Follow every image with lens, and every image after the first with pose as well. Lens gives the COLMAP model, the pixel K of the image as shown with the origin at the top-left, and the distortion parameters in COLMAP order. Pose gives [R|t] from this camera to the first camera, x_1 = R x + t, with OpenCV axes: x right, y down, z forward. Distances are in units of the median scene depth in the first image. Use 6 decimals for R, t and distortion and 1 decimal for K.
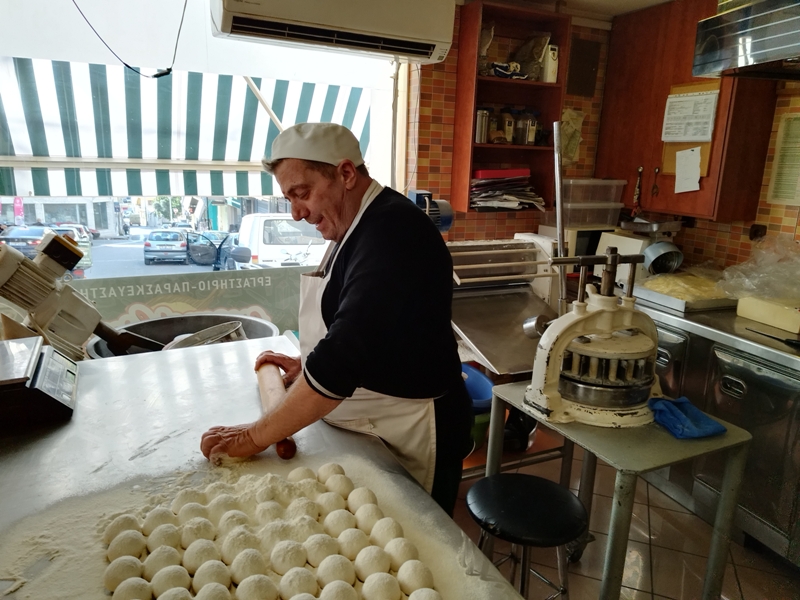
lens RADIAL K [[583.9, 0, 401.7], [0, 583.9, 298.6], [0, 0, 1]] dist [0.072183, -0.096451]
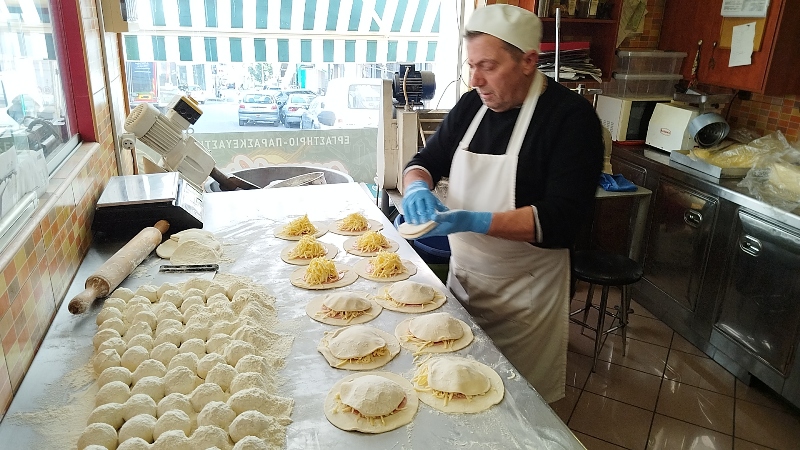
lens RADIAL K [[587.1, 0, 403.2], [0, 587.1, 223.1], [0, 0, 1]] dist [0.058174, -0.070598]
pose [[0.989783, 0.049578, -0.133687, 0.047318], [-0.036623, 0.994543, 0.097685, 0.016667], [0.137800, -0.091791, 0.986198, -0.151326]]
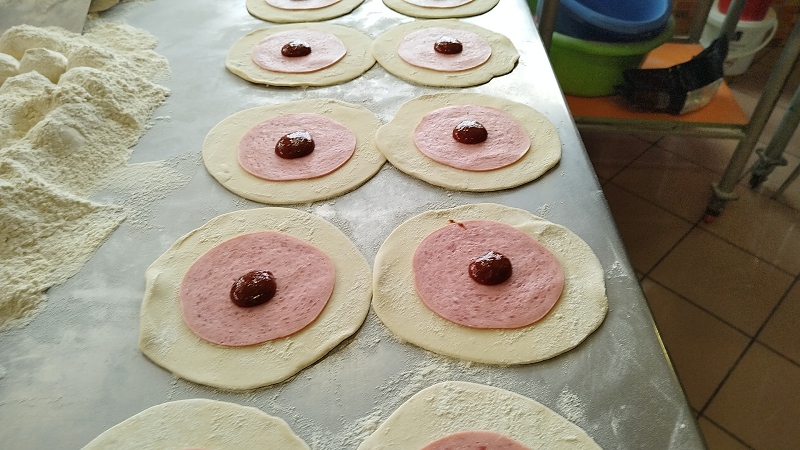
lens RADIAL K [[587.1, 0, 403.2], [0, 587.1, 223.1], [0, 0, 1]] dist [0.058174, -0.070598]
pose [[0.906800, 0.269384, -0.324262, 0.040944], [-0.080925, 0.866125, 0.493233, 0.059659], [0.413720, -0.421022, 0.807202, 0.174077]]
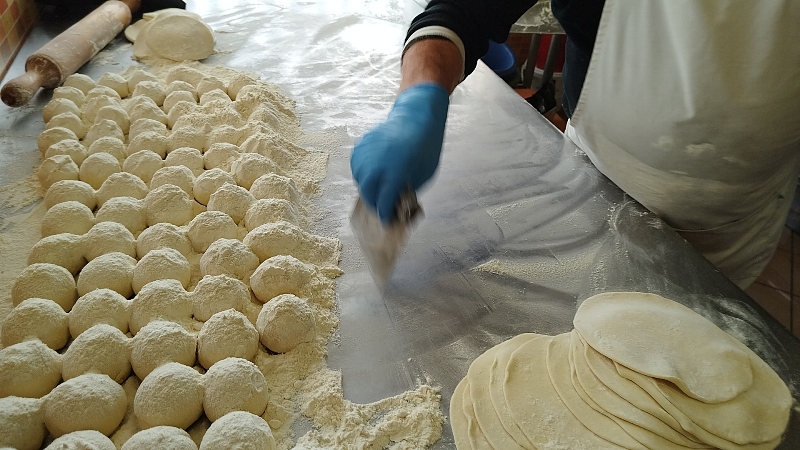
lens RADIAL K [[592.9, 0, 400.6], [0, 592.9, 228.5], [0, 0, 1]] dist [0.047096, -0.068718]
pose [[0.987556, 0.127946, -0.091445, -0.020082], [-0.086395, 0.927249, 0.364341, 0.068988], [0.131408, -0.351907, 0.926765, -0.028109]]
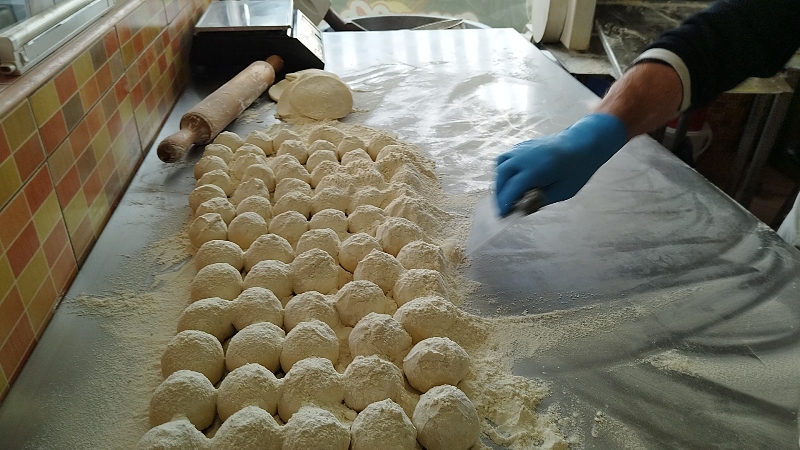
lens RADIAL K [[590.2, 0, 400.0], [0, 590.2, 225.0], [0, 0, 1]] dist [0.047574, -0.050030]
pose [[0.951866, 0.156546, -0.263522, -0.050042], [-0.075937, 0.953379, 0.292065, 0.070365], [0.296958, -0.257995, 0.919377, -0.007285]]
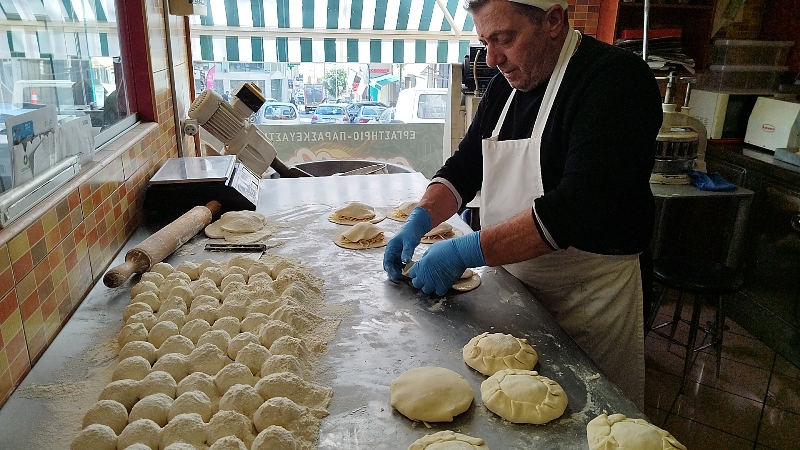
lens RADIAL K [[587.1, 0, 403.2], [0, 587.1, 223.1], [0, 0, 1]] dist [0.058174, -0.070598]
pose [[0.966273, 0.072032, -0.247242, 0.043025], [-0.054227, 0.995470, 0.078091, 0.052062], [0.251747, -0.062050, 0.965802, -0.092298]]
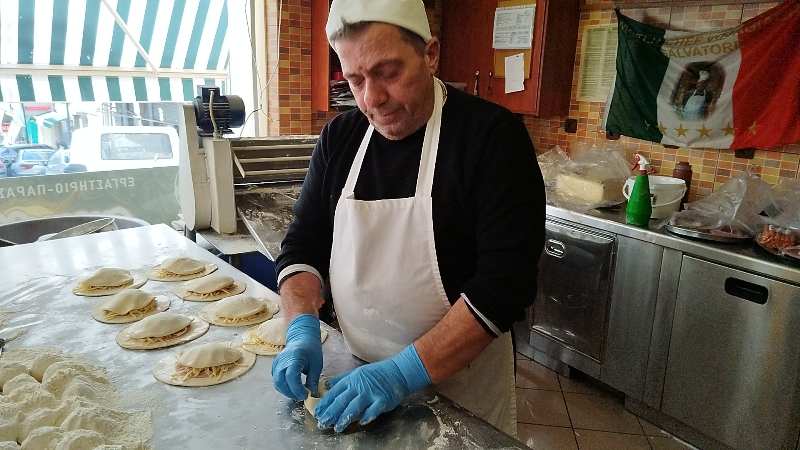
lens RADIAL K [[590.2, 0, 400.0], [0, 590.2, 225.0], [0, 0, 1]] dist [0.047574, -0.050030]
pose [[0.970103, -0.055357, 0.236296, -0.029505], [0.051263, 0.998410, 0.023441, 0.043816], [-0.237217, -0.010627, 0.971398, -0.088735]]
